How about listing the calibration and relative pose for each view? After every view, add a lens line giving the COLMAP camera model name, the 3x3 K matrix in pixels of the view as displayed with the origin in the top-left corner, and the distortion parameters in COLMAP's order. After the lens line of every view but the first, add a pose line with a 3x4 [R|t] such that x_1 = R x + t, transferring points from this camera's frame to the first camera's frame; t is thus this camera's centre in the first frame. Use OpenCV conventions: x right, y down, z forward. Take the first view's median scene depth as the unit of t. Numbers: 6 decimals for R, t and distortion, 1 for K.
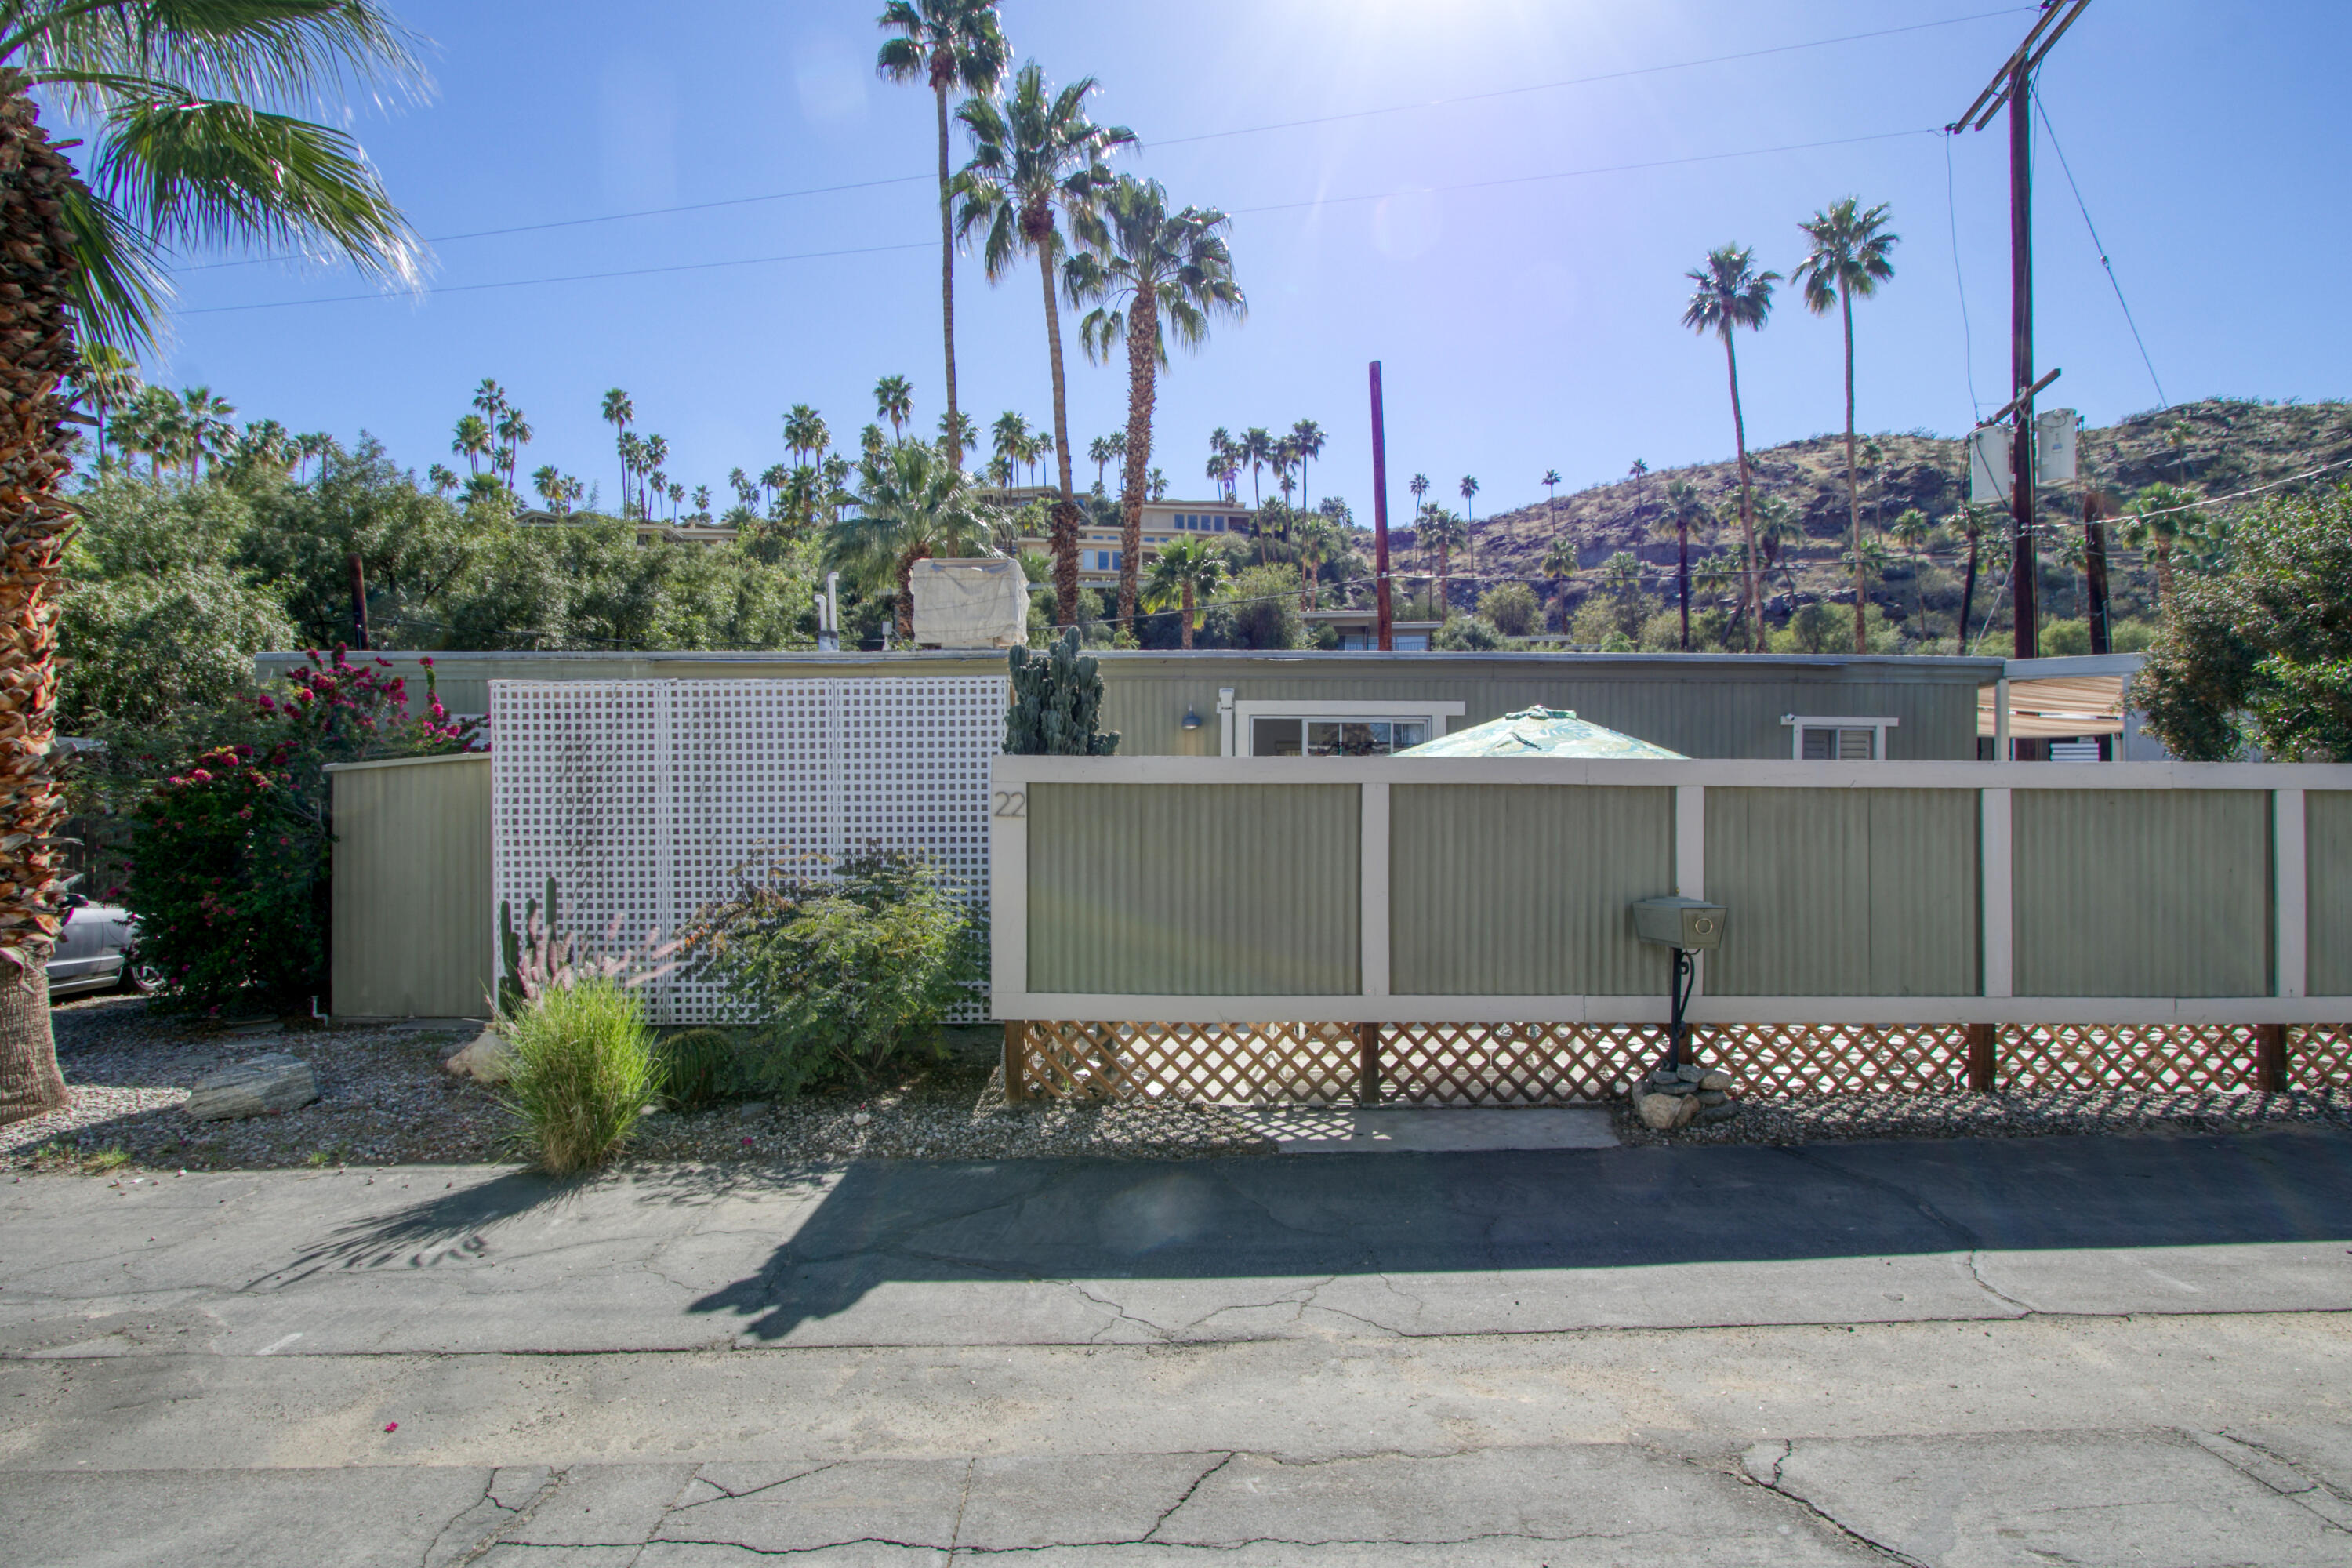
lens RADIAL K [[1139.3, 0, 1171.7], [0, 1139.3, 817.0], [0, 0, 1]] dist [-0.016687, 0.000626]
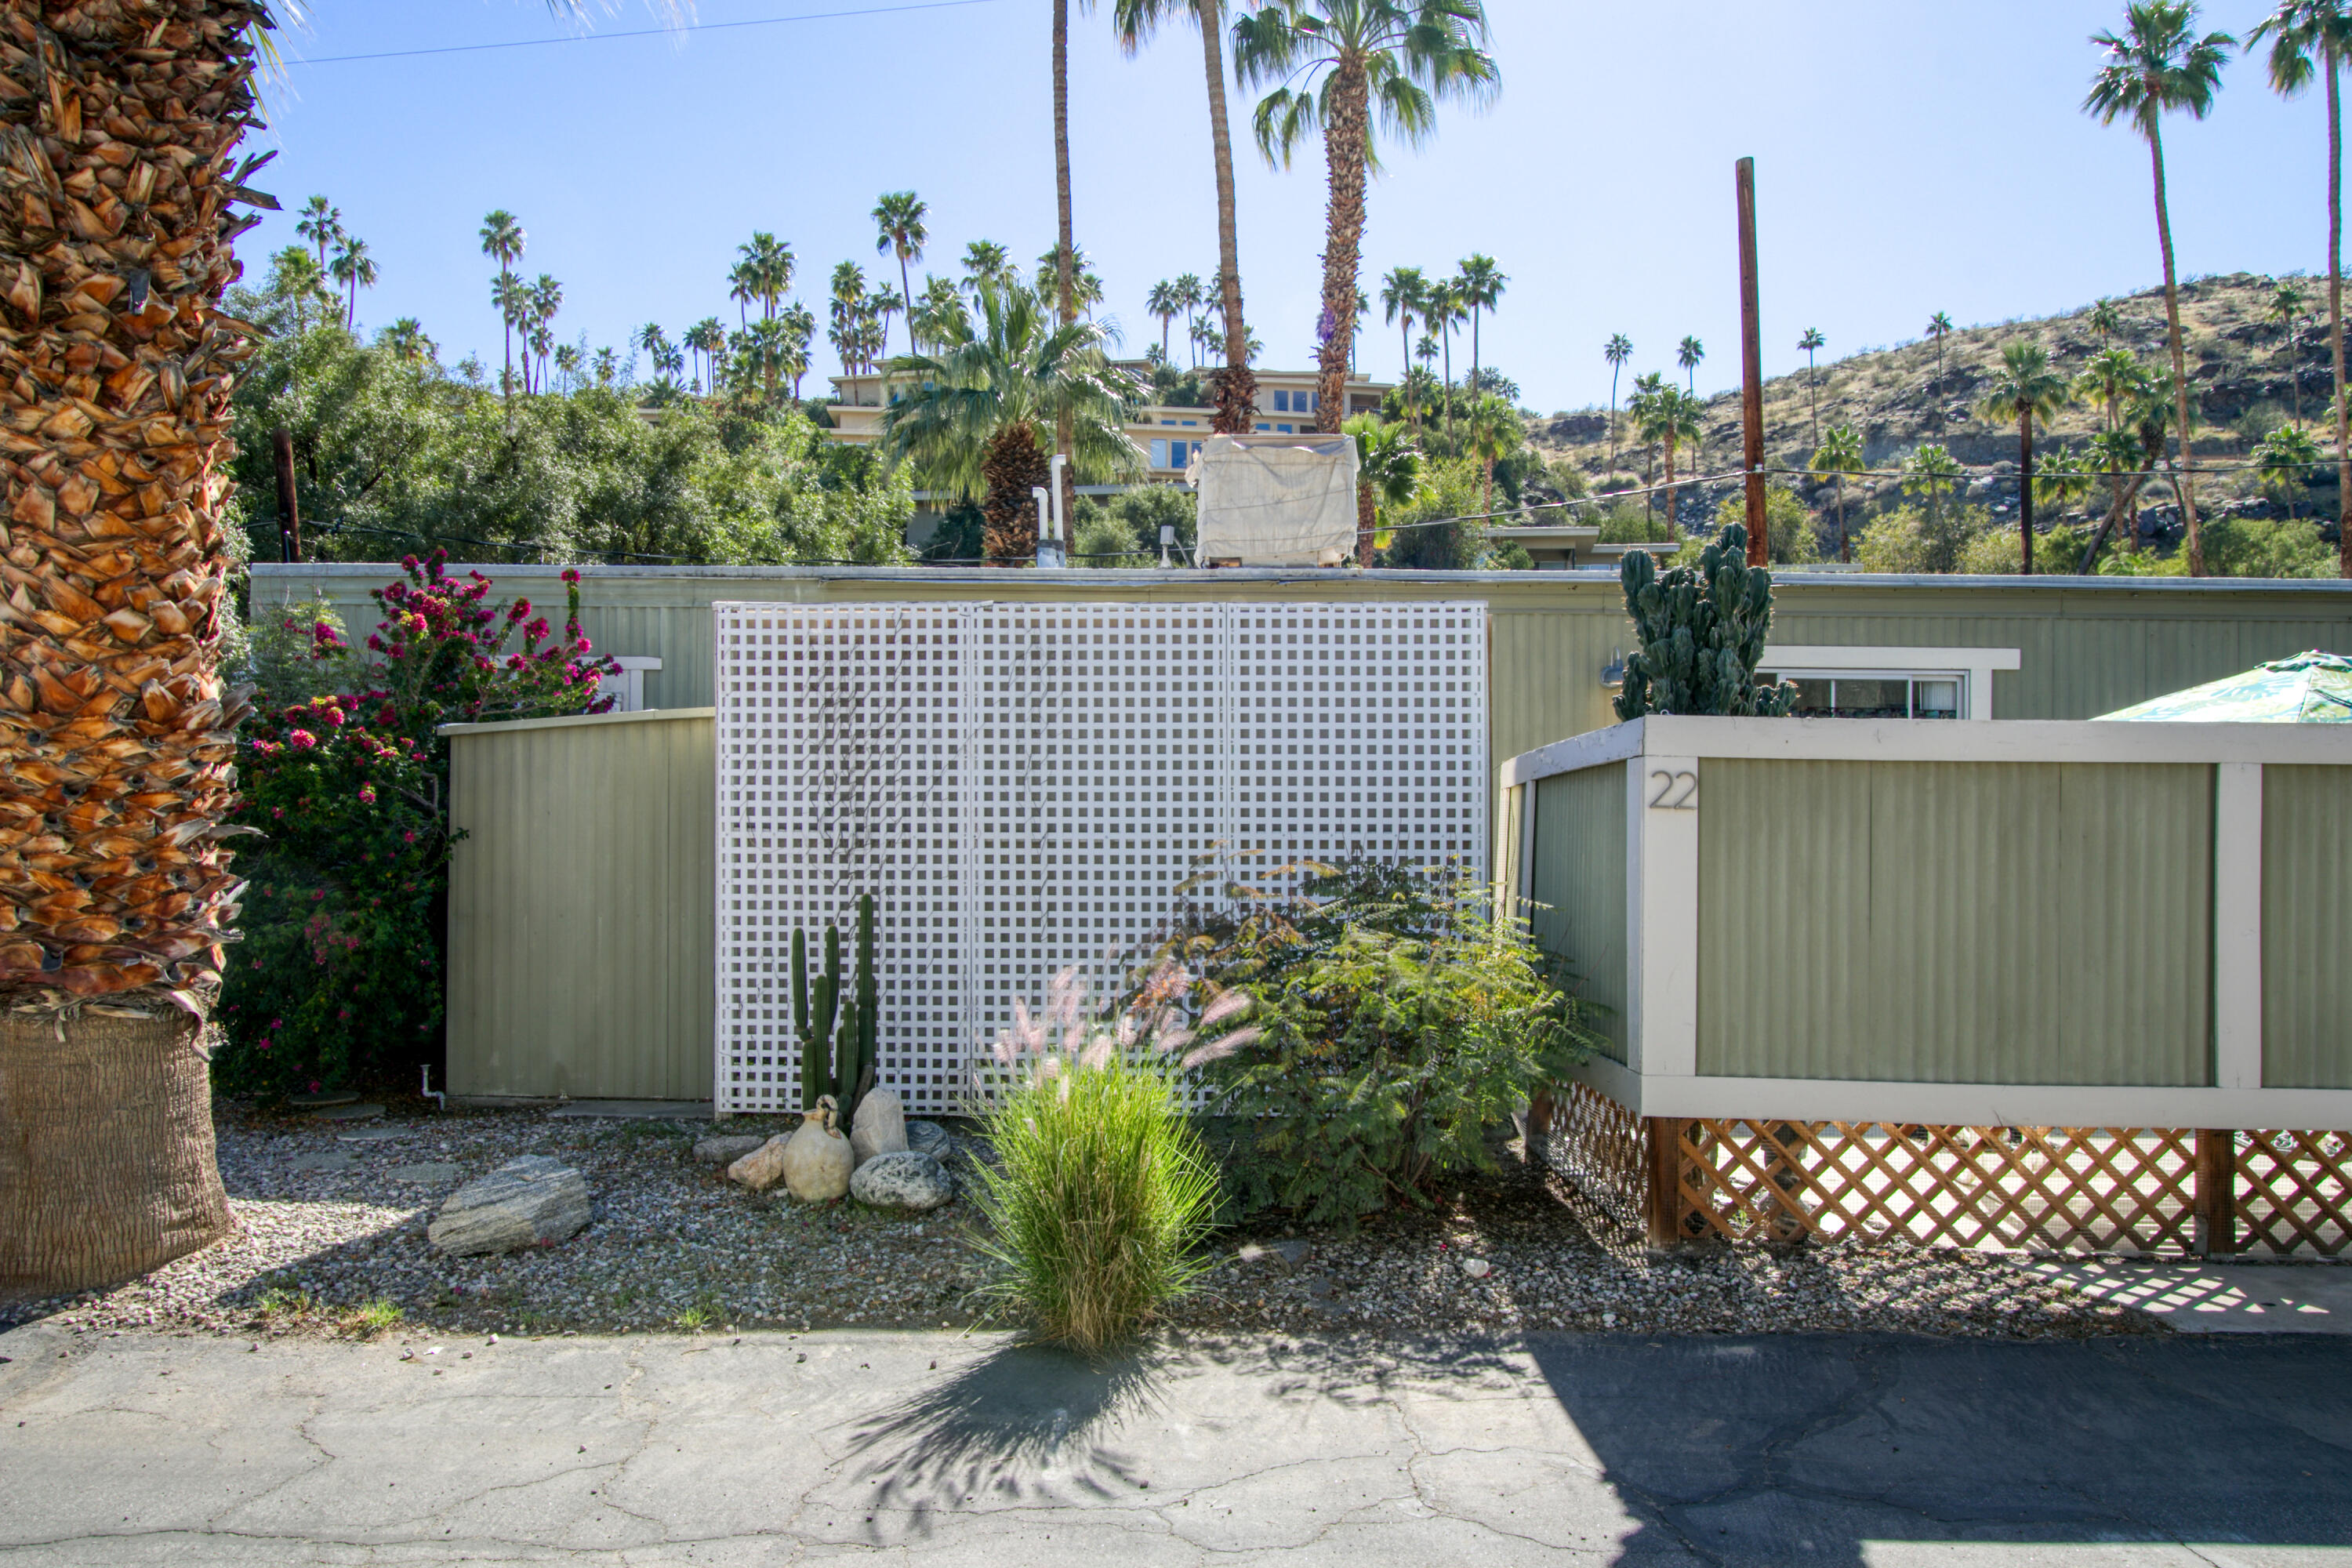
lens RADIAL K [[1612.5, 0, 1173.3], [0, 1612.5, 807.6], [0, 0, 1]] dist [-0.023718, 0.027724]
pose [[0.999574, 0.009665, -0.027524, -0.300504], [-0.009879, 0.999922, -0.007647, 0.006931], [0.027448, 0.007915, 0.999592, 0.047302]]
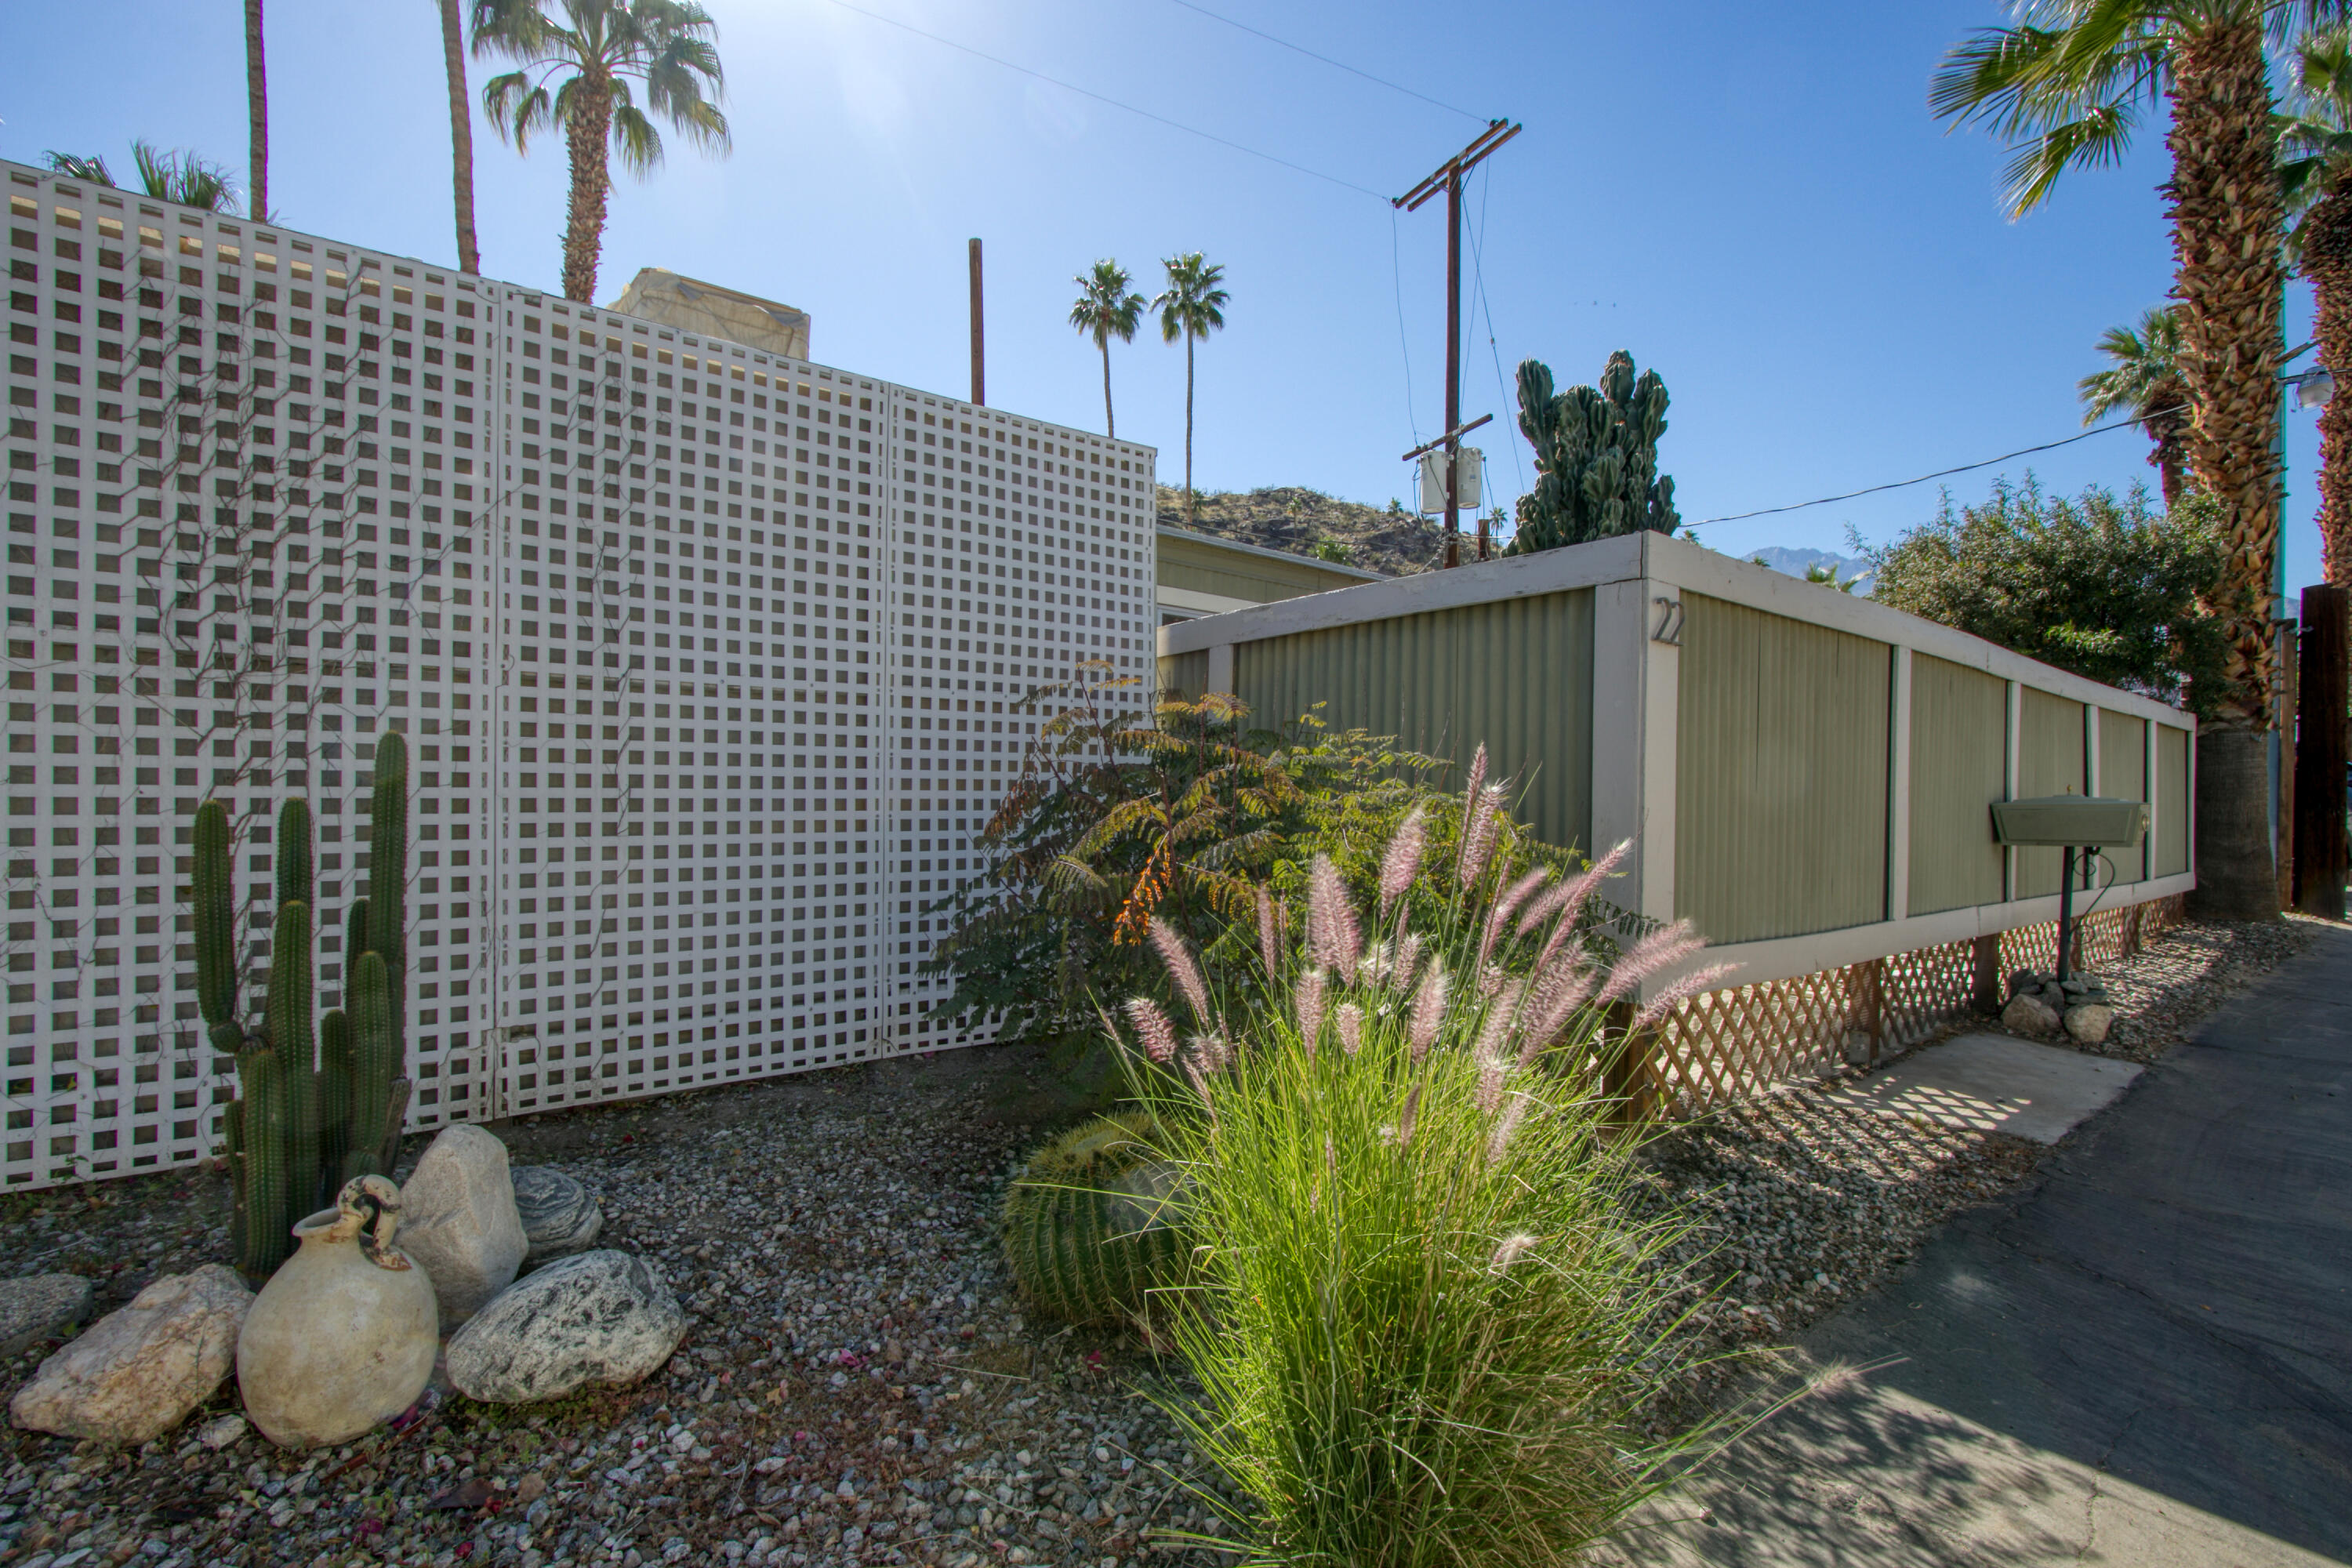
lens RADIAL K [[1072.8, 0, 1139.3], [0, 1072.8, 787.2], [0, 0, 1]] dist [-0.013613, 0.000189]
pose [[0.789887, 0.015765, 0.613049, -0.498844], [-0.020973, 0.999779, 0.001312, 0.056561], [-0.612893, -0.013894, 0.790044, 0.550213]]
